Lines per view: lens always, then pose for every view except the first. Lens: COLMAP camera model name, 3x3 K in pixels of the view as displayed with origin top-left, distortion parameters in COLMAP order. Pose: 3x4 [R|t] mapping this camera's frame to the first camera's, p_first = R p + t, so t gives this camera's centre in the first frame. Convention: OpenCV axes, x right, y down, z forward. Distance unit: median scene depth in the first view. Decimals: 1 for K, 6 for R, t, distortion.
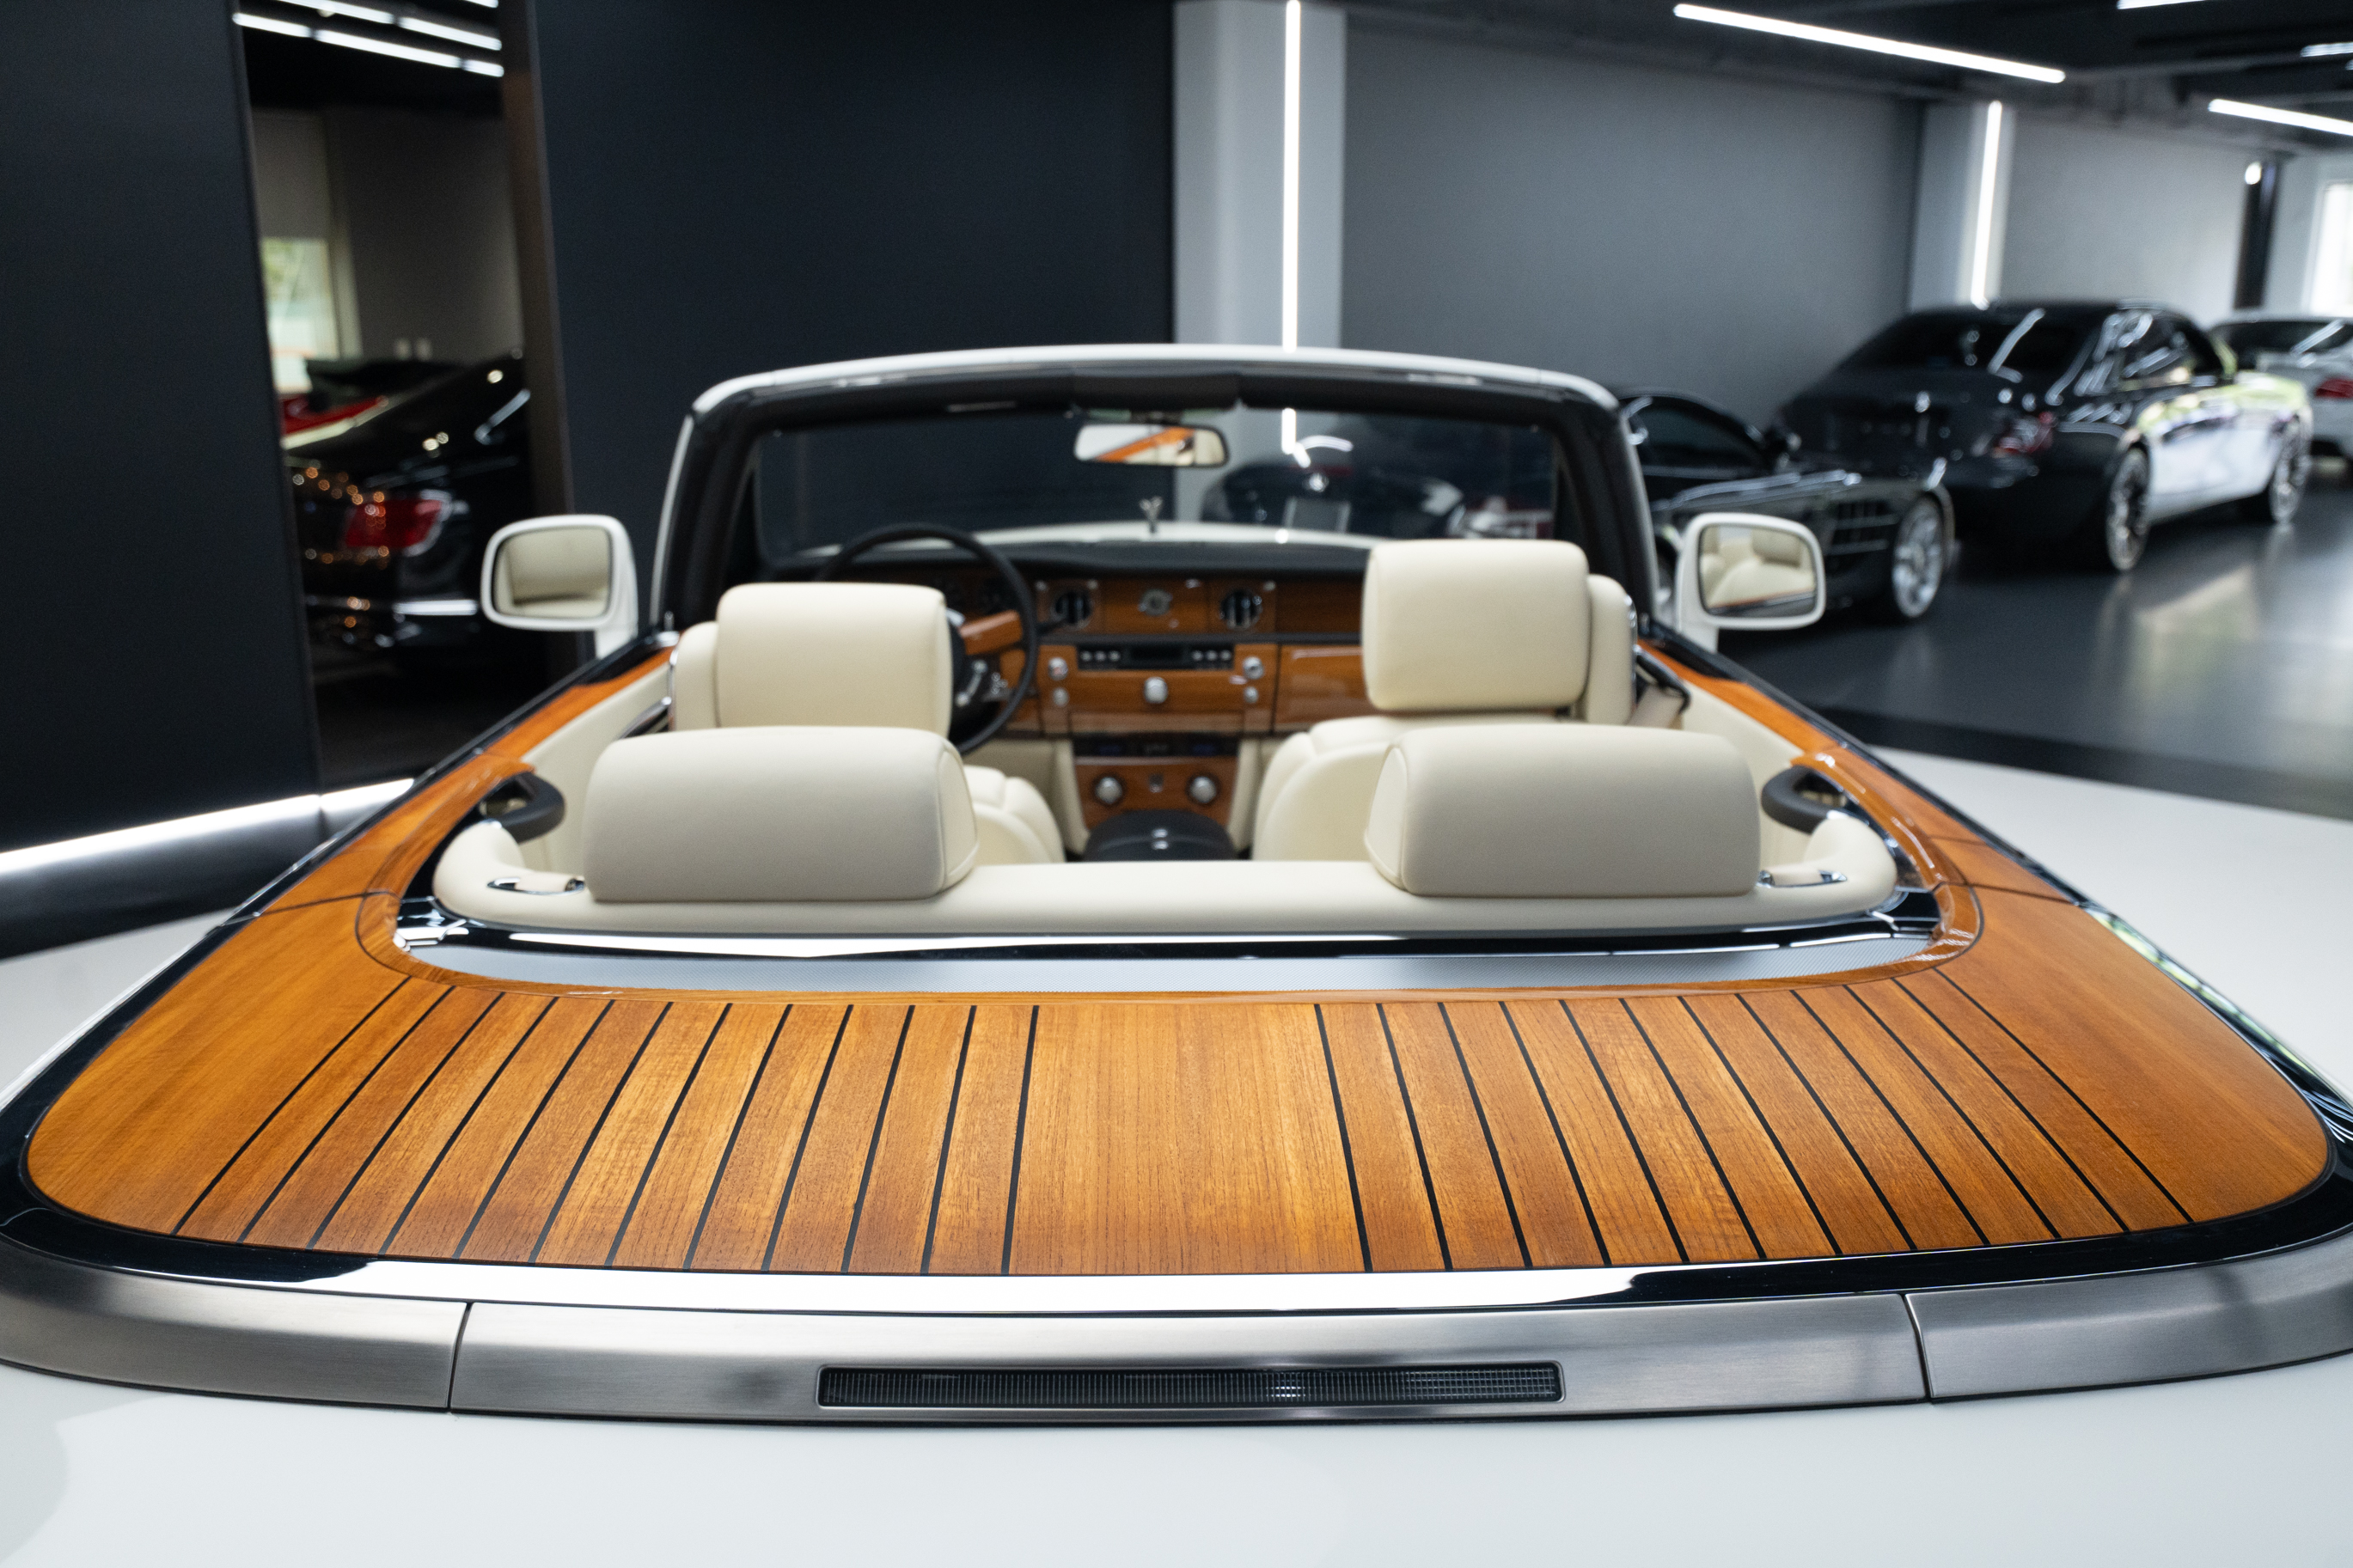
lens RADIAL K [[1912.7, 0, 1162.3], [0, 1912.7, 783.2], [0, 0, 1]] dist [0.008977, -0.004207]
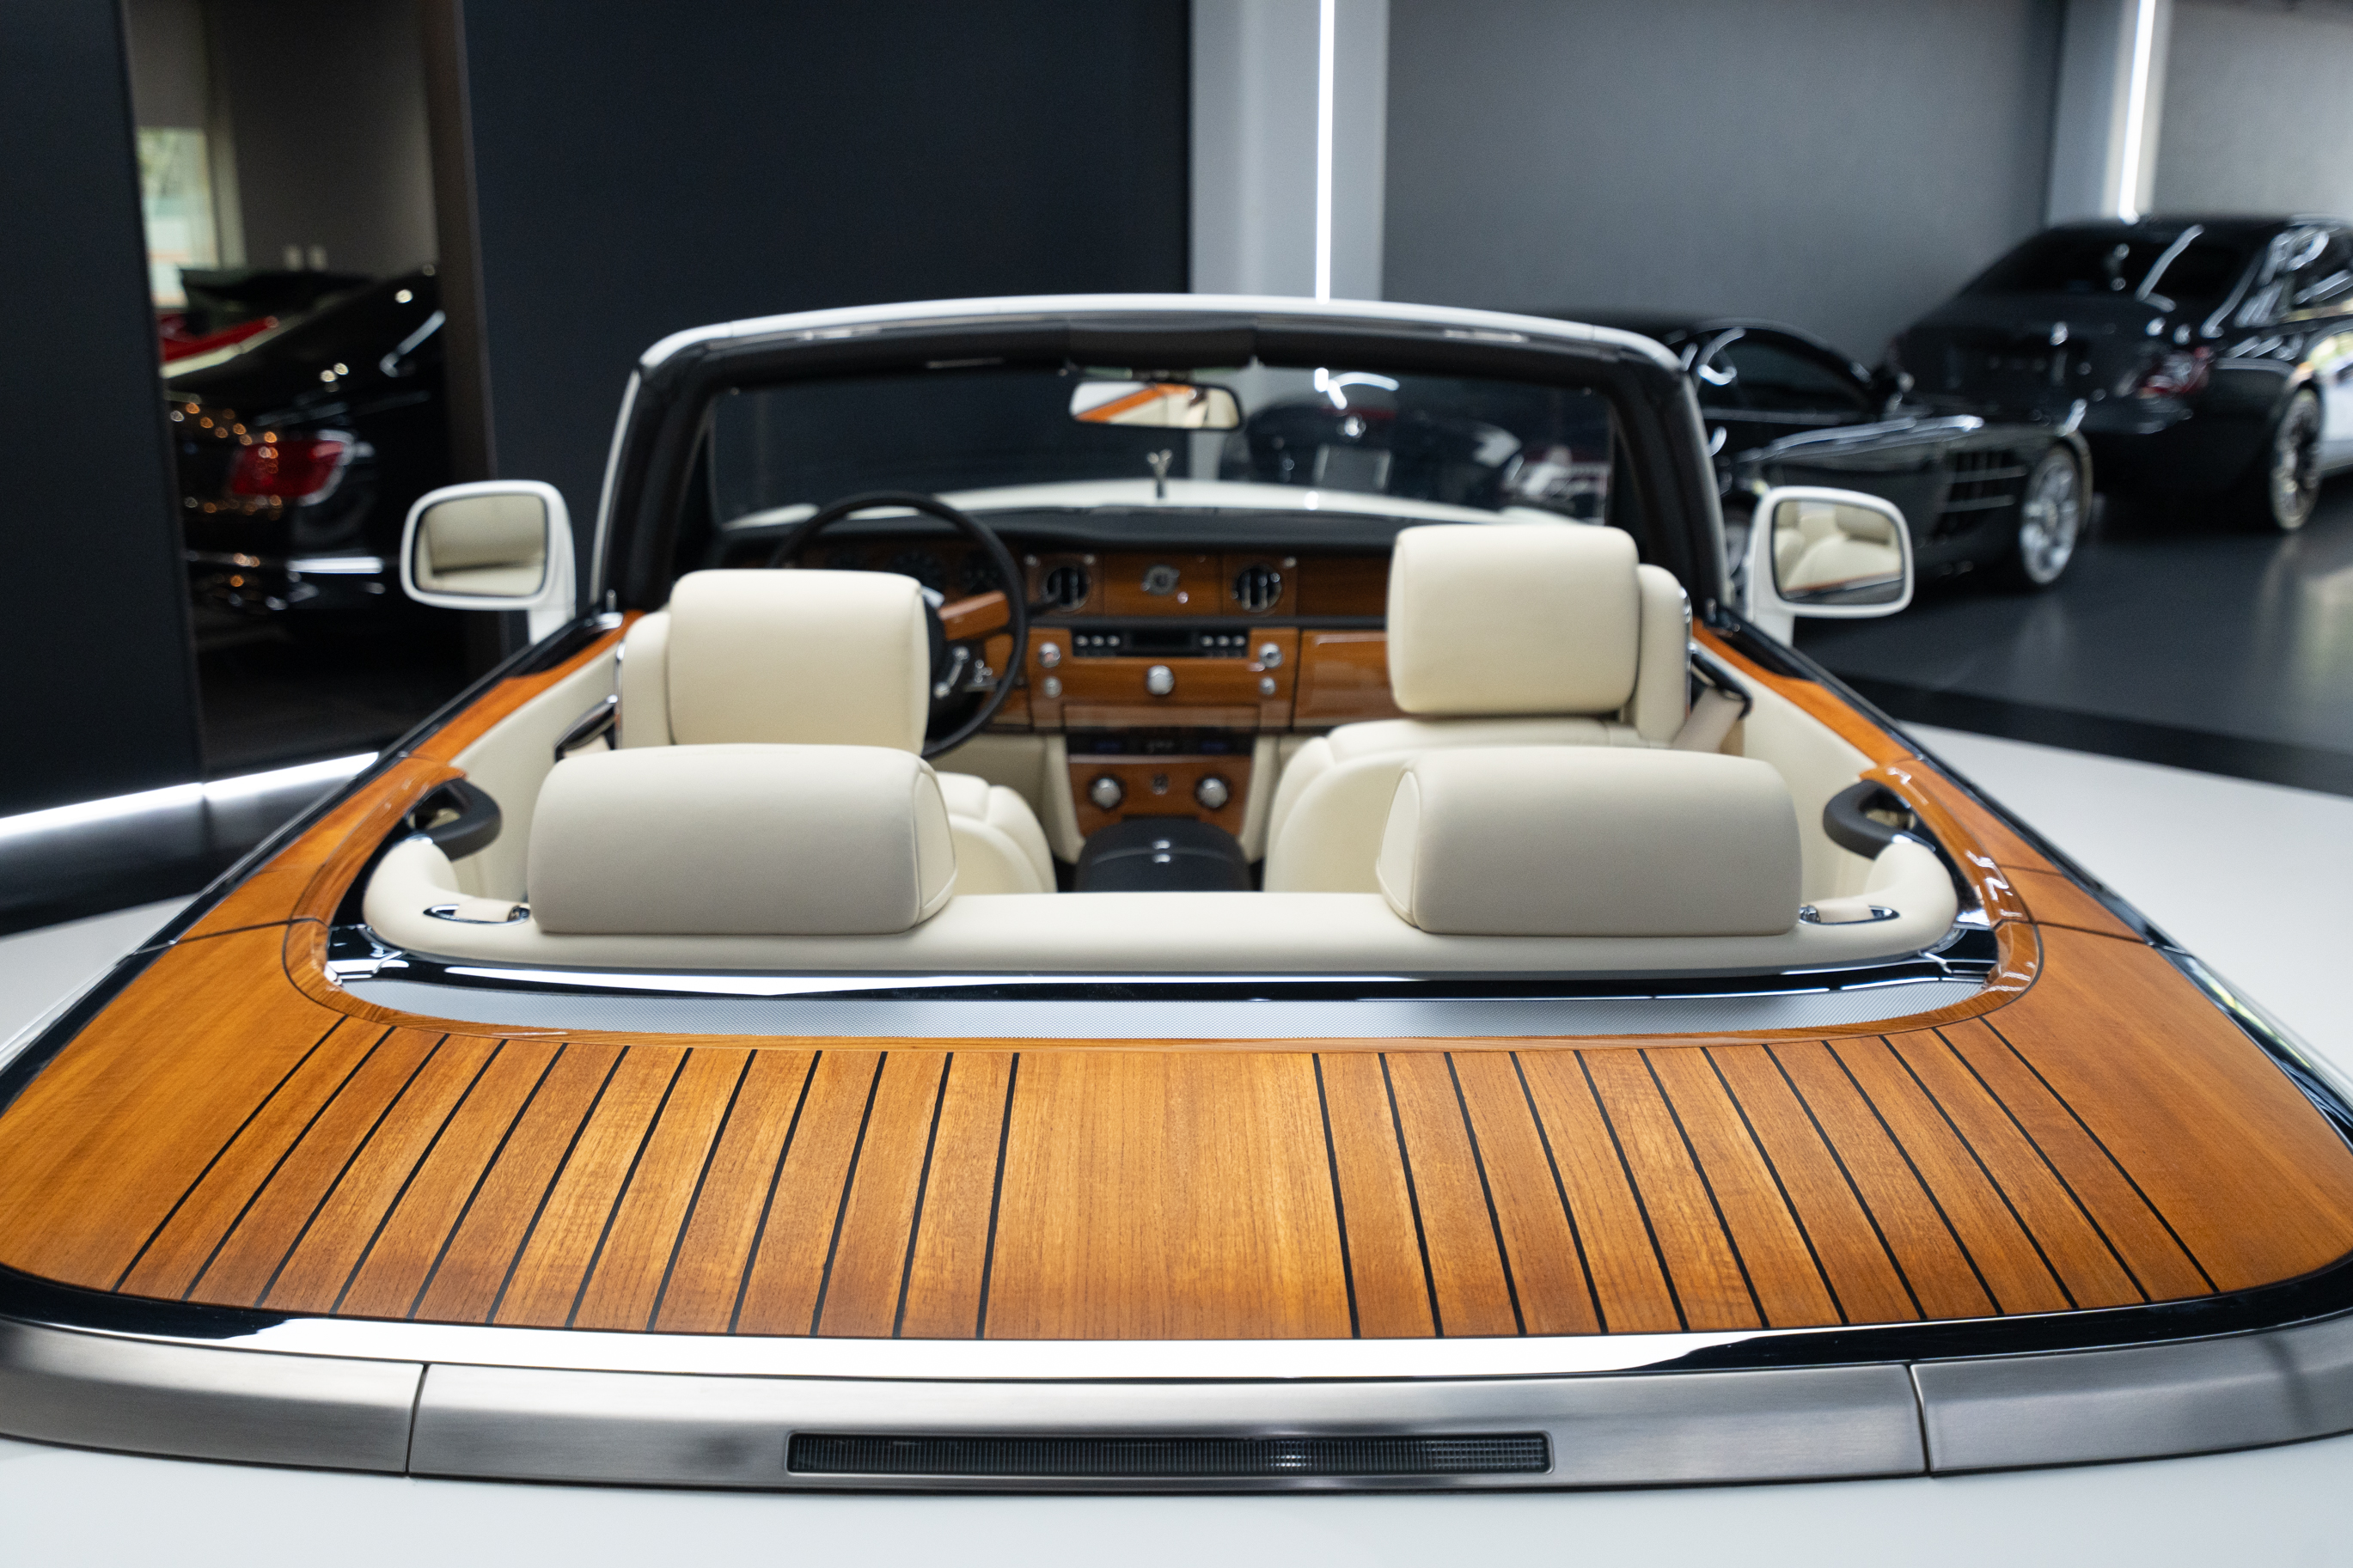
lens RADIAL K [[2305.0, 0, 1187.8], [0, 2305.0, 784.7], [0, 0, 1]] dist [0.010829, 0.000000]
pose [[0.999975, 0.006996, 0.001423, 0.012884], [-0.007020, 0.999824, 0.017403, -0.029447], [-0.001301, -0.017413, 0.999848, -0.106873]]
